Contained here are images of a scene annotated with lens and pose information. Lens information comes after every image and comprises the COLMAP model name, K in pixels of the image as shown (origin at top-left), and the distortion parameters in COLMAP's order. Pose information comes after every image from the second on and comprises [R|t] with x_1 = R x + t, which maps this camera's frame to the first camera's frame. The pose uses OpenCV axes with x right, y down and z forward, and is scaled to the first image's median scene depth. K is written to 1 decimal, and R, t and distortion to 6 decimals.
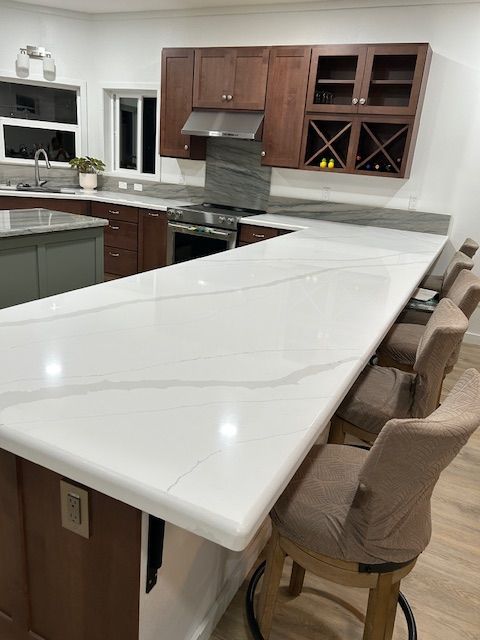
lens RADIAL K [[474.4, 0, 243.0], [0, 474.4, 324.9], [0, 0, 1]] dist [0.025823, -0.025160]
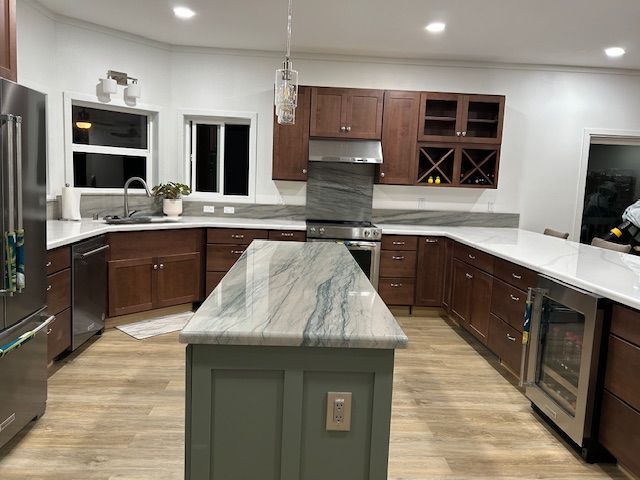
lens RADIAL K [[474.4, 0, 320.8], [0, 474.4, 237.9], [0, 0, 1]] dist [0.025823, -0.025160]
pose [[0.870399, -0.099403, 0.482208, -0.562802], [0.188490, 0.972067, -0.139846, -0.065151], [-0.454837, 0.212613, 0.864823, 0.088446]]
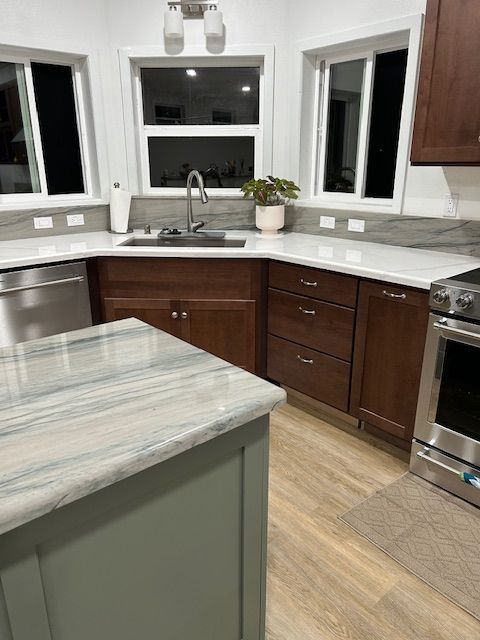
lens RADIAL K [[474.4, 0, 245.6], [0, 474.4, 324.9], [0, 0, 1]] dist [0.025823, -0.025160]
pose [[0.922683, 0.044364, -0.382999, -0.132344], [-0.051462, 0.998640, -0.008302, -0.176217], [0.382110, 0.027371, 0.923711, 0.487245]]
